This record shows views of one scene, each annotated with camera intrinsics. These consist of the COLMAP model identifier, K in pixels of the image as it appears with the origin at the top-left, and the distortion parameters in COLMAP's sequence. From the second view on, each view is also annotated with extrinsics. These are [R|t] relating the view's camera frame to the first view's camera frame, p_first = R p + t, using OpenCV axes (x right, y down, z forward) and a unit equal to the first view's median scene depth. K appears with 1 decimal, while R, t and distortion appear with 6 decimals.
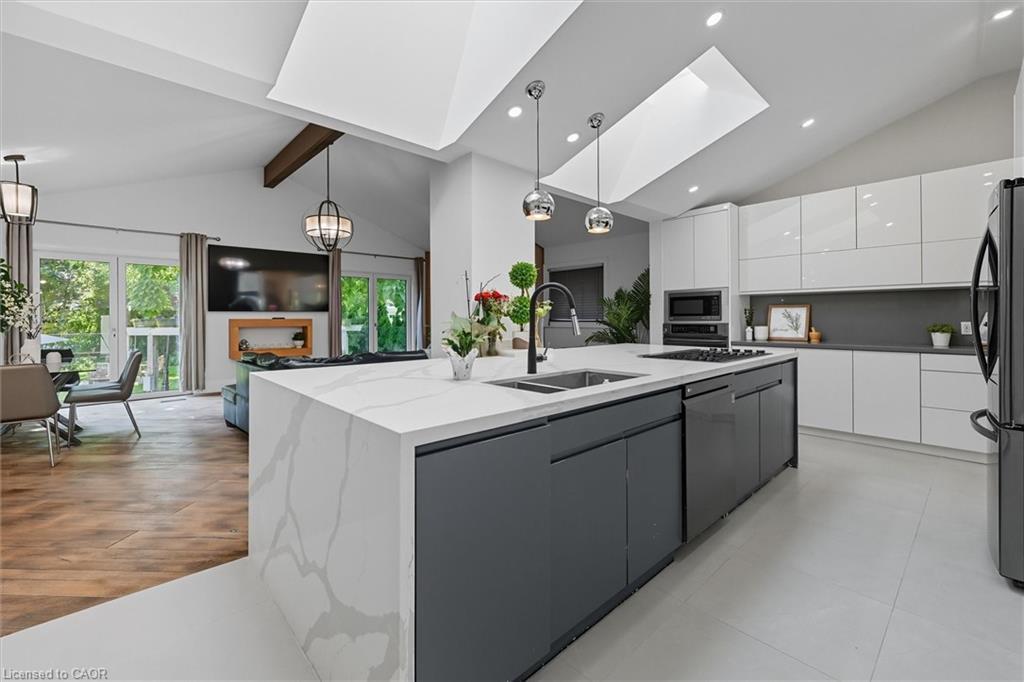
lens RADIAL K [[432.8, 0, 511.0], [0, 432.8, 321.2], [0, 0, 1]] dist [-0.001384, -0.000092]
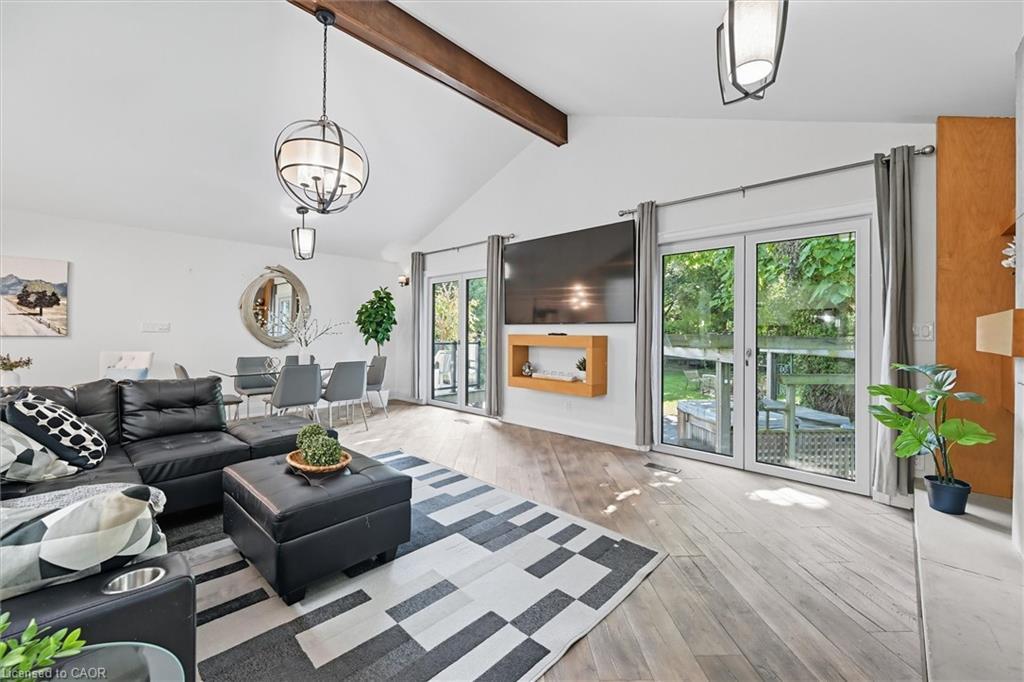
lens RADIAL K [[414.1, 0, 514.1], [0, 414.1, 329.3], [0, 0, 1]] dist [-0.001437, -0.000124]
pose [[0.071100, -0.001752, -0.997468, 0.105203], [-0.017392, 0.999844, -0.002996, -0.012105], [0.997318, 0.017561, 0.071059, 0.994866]]
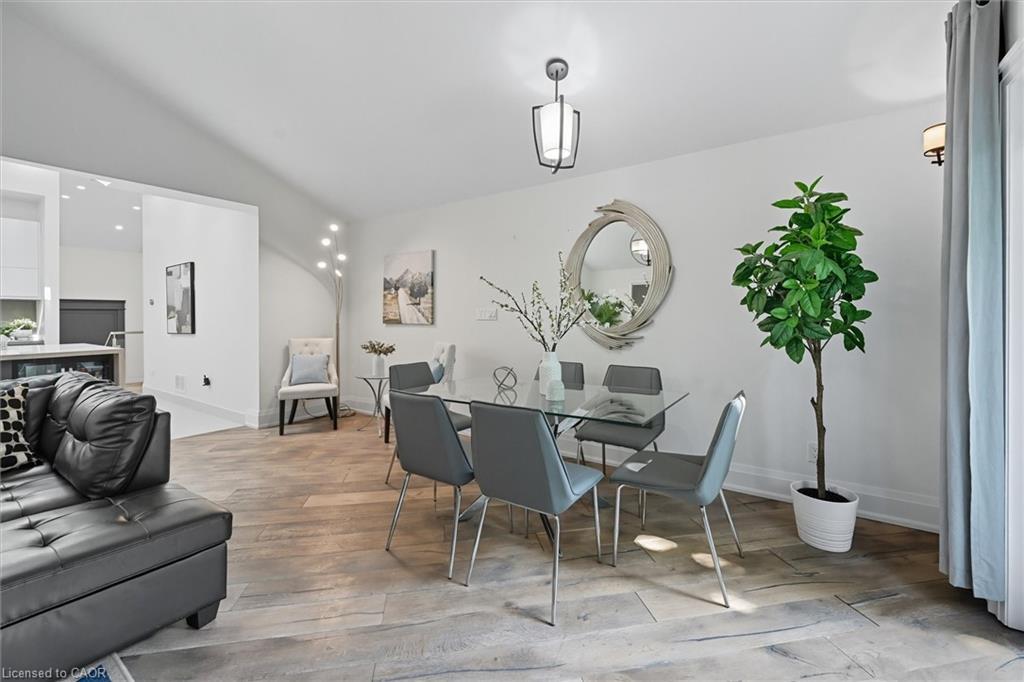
lens RADIAL K [[423.5, 0, 515.2], [0, 423.5, 318.0], [0, 0, 1]] dist [-0.000188, 0.000000]
pose [[-0.974751, 0.005289, -0.223232, -0.600031], [0.002574, 0.999919, 0.012451, -0.009200], [0.223279, 0.011562, -0.974686, 1.021788]]
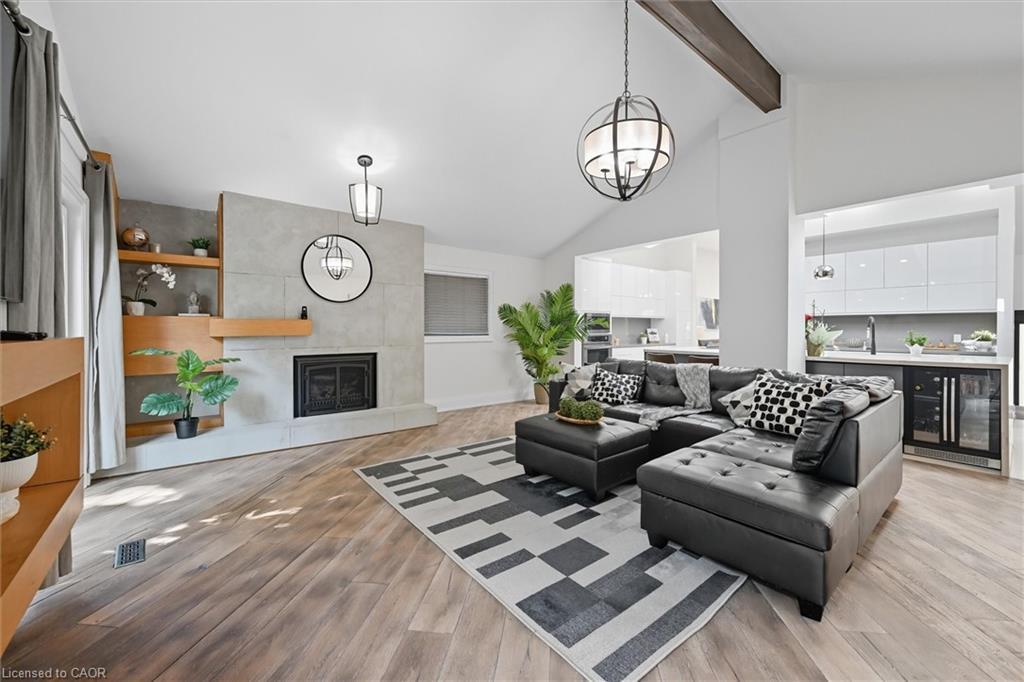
lens RADIAL K [[409.6, 0, 515.9], [0, 409.6, 332.8], [0, 0, 1]] dist [-0.004276, -0.000180]
pose [[0.067527, -0.004667, 0.997707, -0.746405], [0.008852, 0.999953, 0.004078, -0.007213], [-0.997678, 0.008556, 0.067565, 0.902021]]
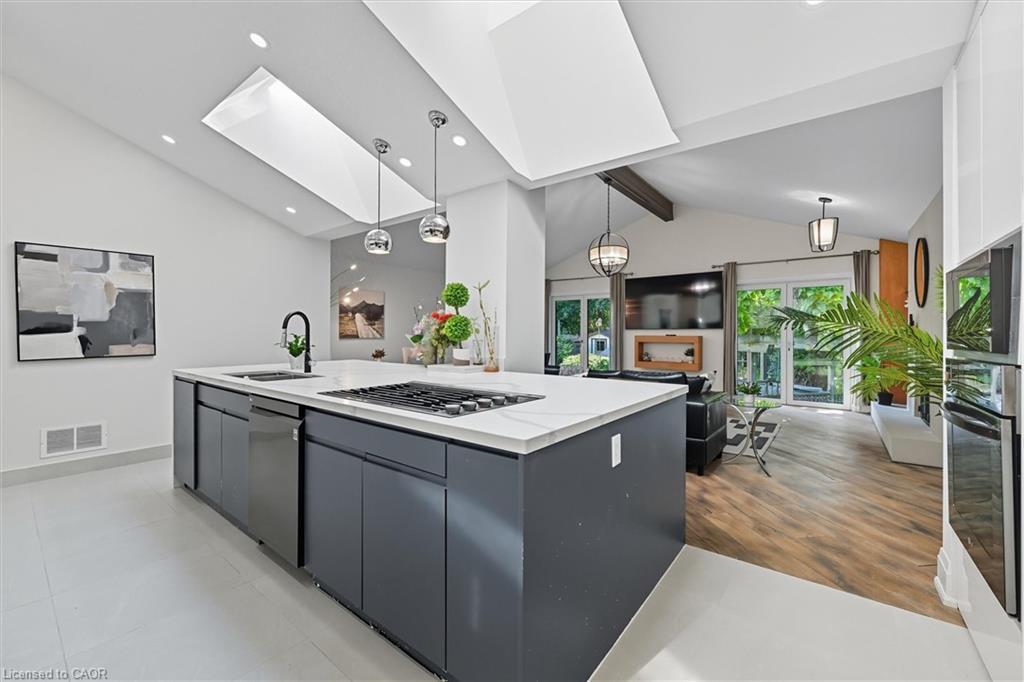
lens RADIAL K [[409.6, 0, 515.9], [0, 409.6, 332.8], [0, 0, 1]] dist [-0.004276, -0.000180]
pose [[0.160027, 0.001842, -0.987111, 0.503841], [-0.012906, 0.999917, -0.000226, -0.008123], [0.987028, 0.012776, 0.160037, 0.483986]]
